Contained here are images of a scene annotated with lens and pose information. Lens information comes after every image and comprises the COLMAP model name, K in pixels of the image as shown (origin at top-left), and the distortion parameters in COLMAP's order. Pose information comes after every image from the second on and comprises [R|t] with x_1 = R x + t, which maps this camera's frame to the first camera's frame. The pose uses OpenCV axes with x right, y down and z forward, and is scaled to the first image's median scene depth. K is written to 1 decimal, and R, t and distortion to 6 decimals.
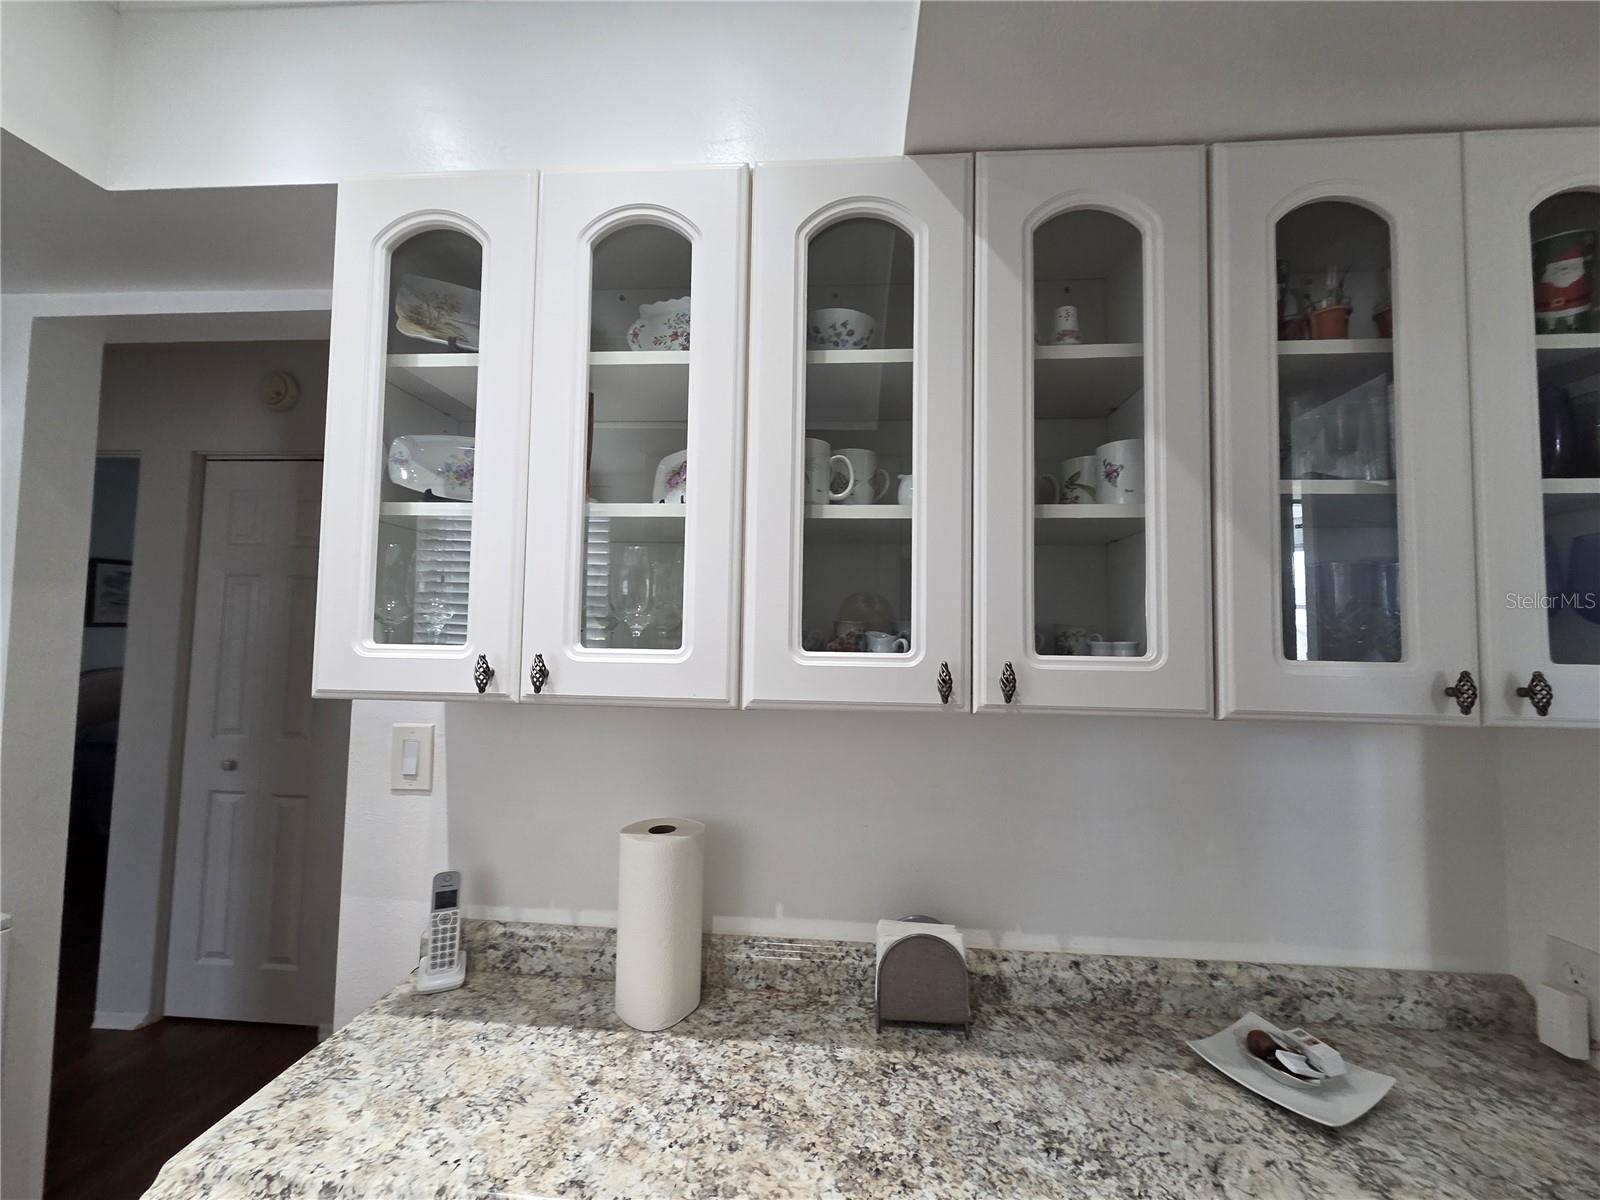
lens RADIAL K [[656.5, 0, 794.7], [0, 656.5, 603.7], [0, 0, 1]] dist [0.002094, 0.000307]
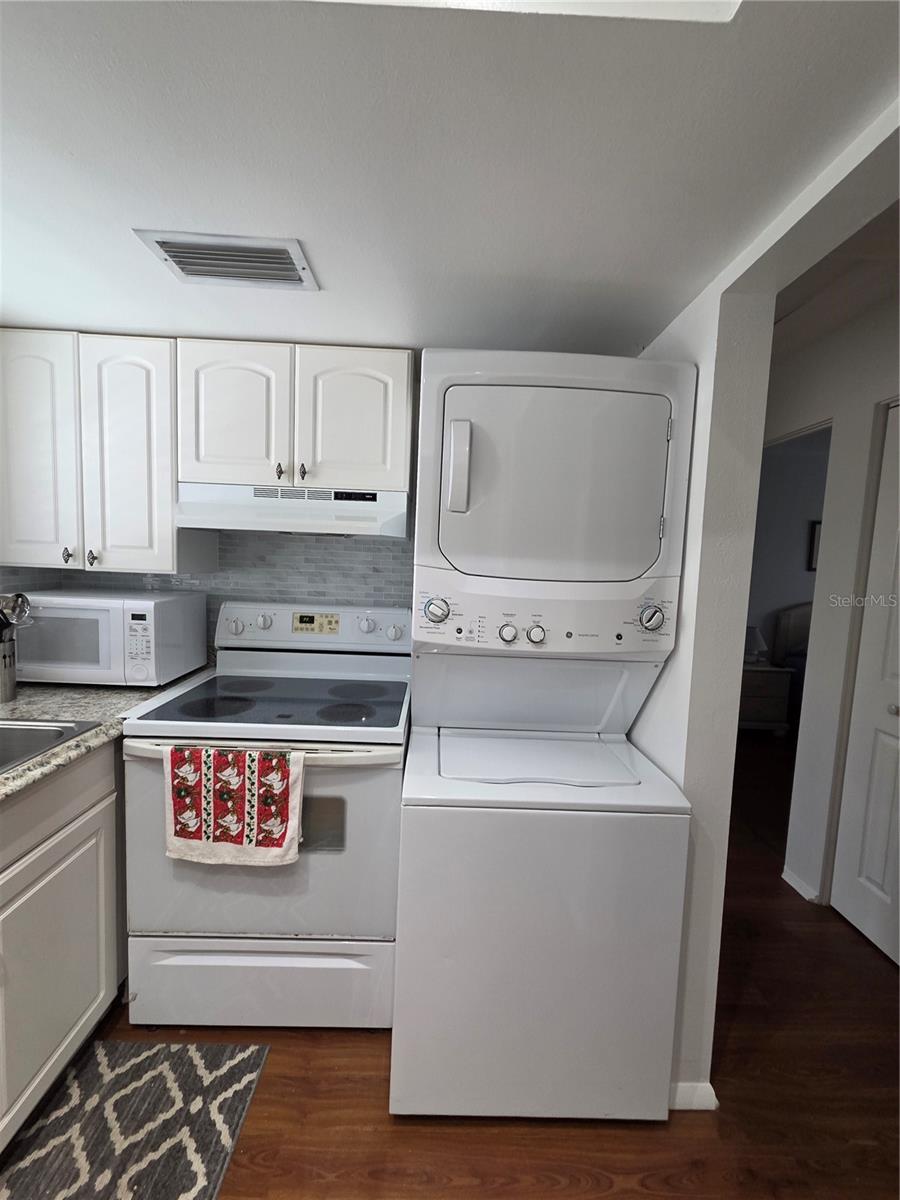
lens RADIAL K [[492.4, 0, 450.0], [0, 492.4, 600.0], [0, 0, 1]] dist [0.002094, 0.000307]
pose [[0.094354, 0.068523, -0.993178, -0.196298], [0.024249, 0.997174, 0.071102, 0.012677], [0.995243, -0.030793, 0.092426, 0.271807]]
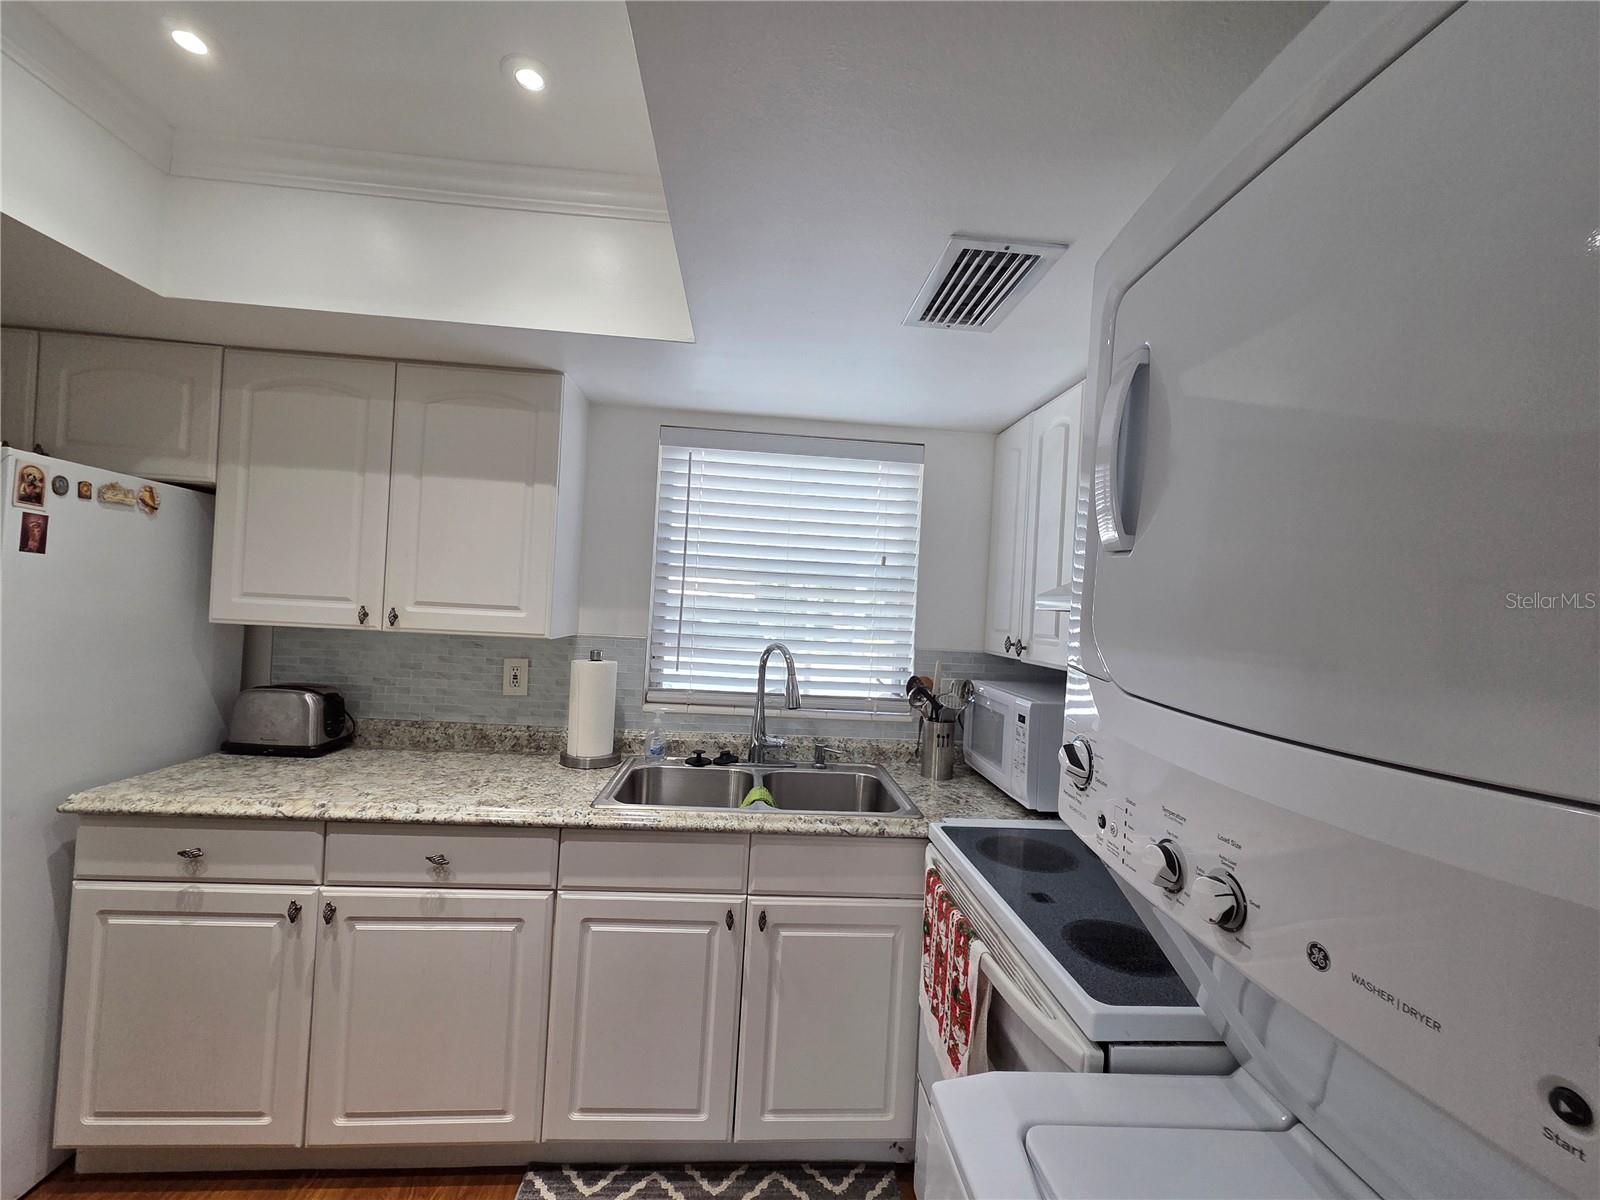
lens RADIAL K [[656.5, 0, 794.7], [0, 656.5, 603.7], [0, 0, 1]] dist [0.002094, 0.000307]
pose [[-0.985929, -0.077632, -0.148044, -0.537587], [-0.067502, 0.995098, -0.072269, 0.014732], [0.152929, -0.061259, -0.986337, 0.628288]]
